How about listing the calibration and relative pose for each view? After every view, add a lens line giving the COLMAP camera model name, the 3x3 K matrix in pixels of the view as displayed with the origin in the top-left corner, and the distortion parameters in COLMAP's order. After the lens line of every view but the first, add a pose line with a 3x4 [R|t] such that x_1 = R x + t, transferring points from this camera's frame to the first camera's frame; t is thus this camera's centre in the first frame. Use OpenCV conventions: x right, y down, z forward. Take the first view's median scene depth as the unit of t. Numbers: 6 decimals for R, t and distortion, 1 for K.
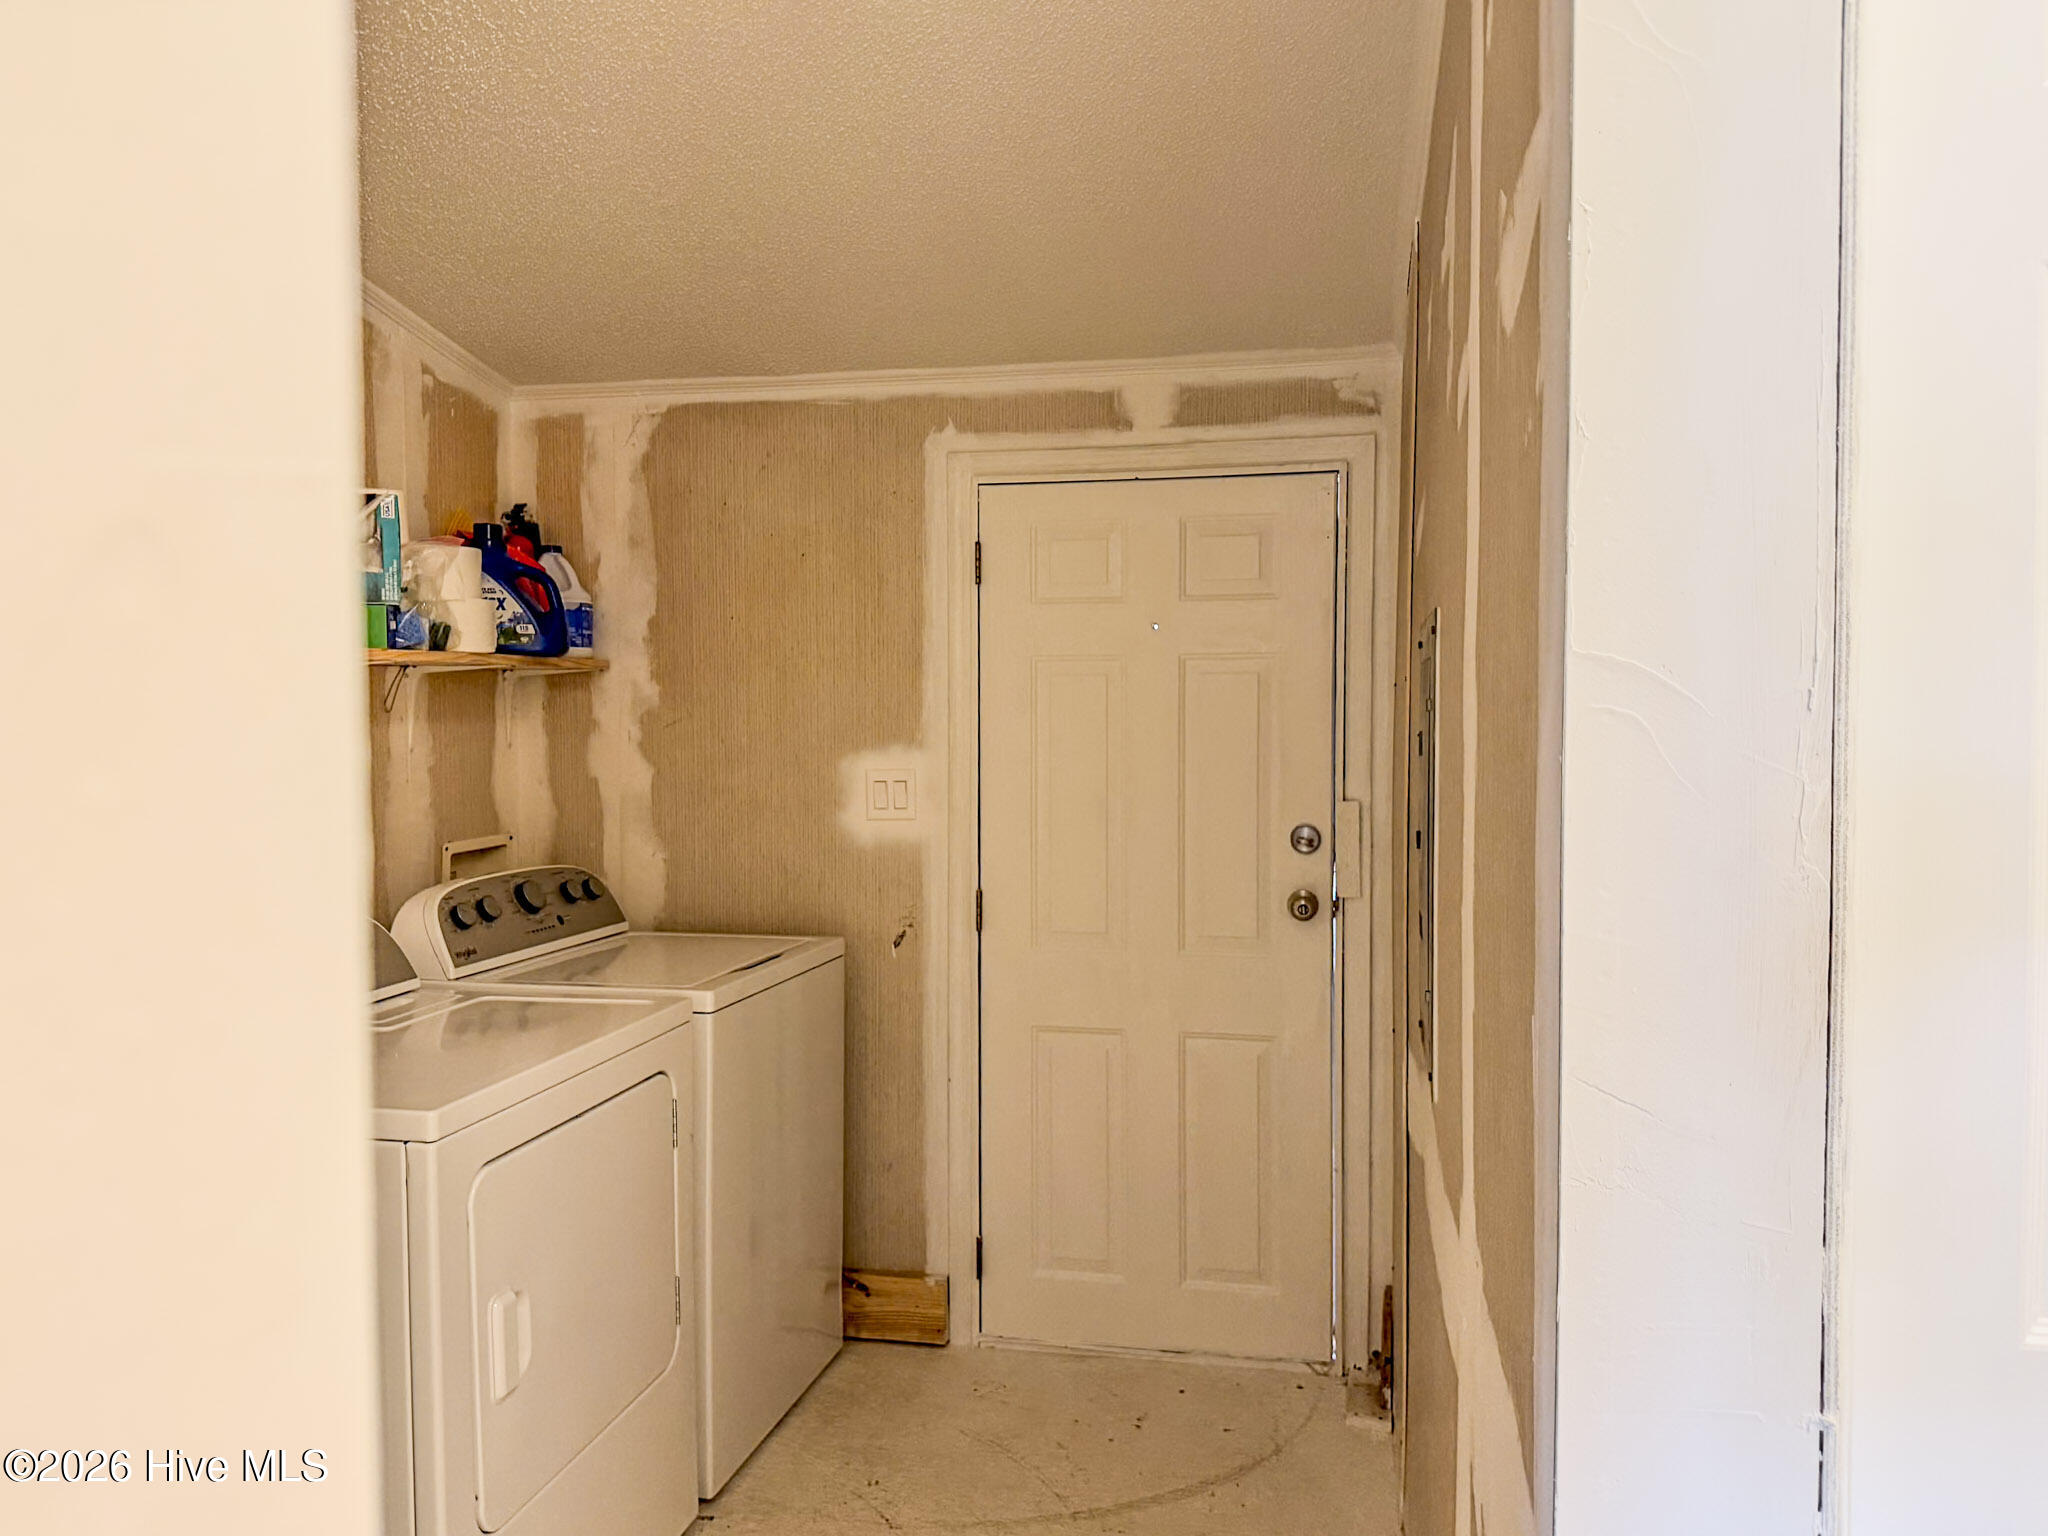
lens RADIAL K [[1442.8, 0, 1026.9], [0, 1442.8, 763.2], [0, 0, 1]] dist [0.081483, -0.106506]
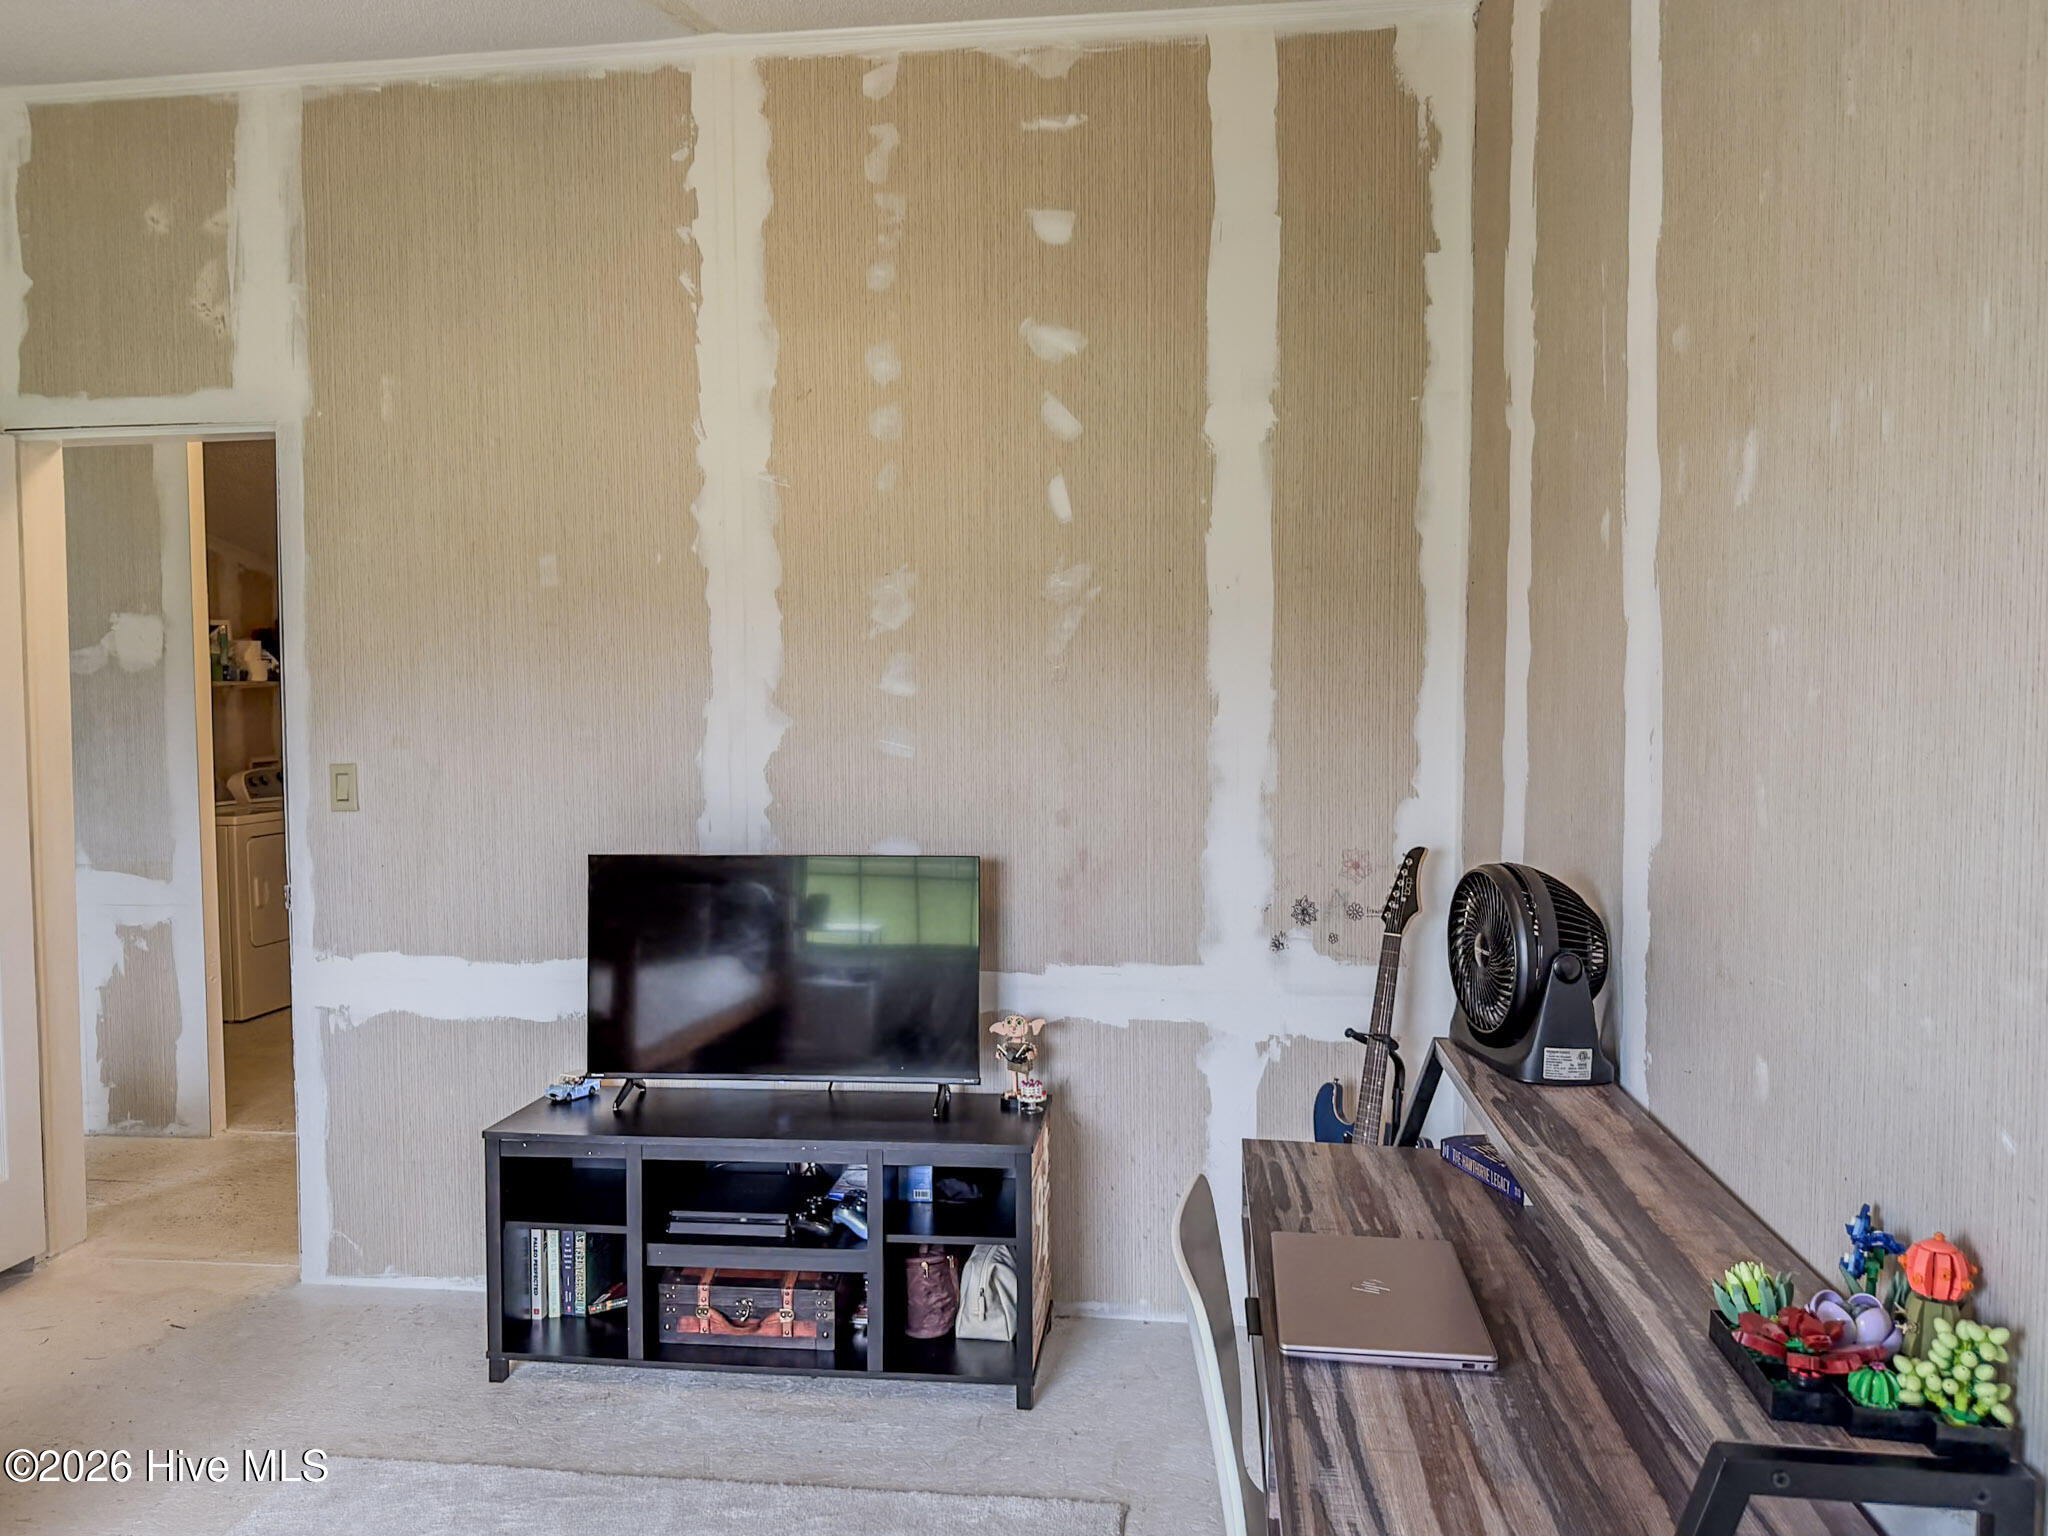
lens RADIAL K [[1442.8, 0, 1026.9], [0, 1442.8, 763.2], [0, 0, 1]] dist [0.081483, -0.106506]
pose [[0.997066, -0.002504, 0.076507, 0.816326], [0.001570, 0.999924, 0.012263, 0.042040], [-0.076532, -0.012107, 0.996994, -1.771784]]
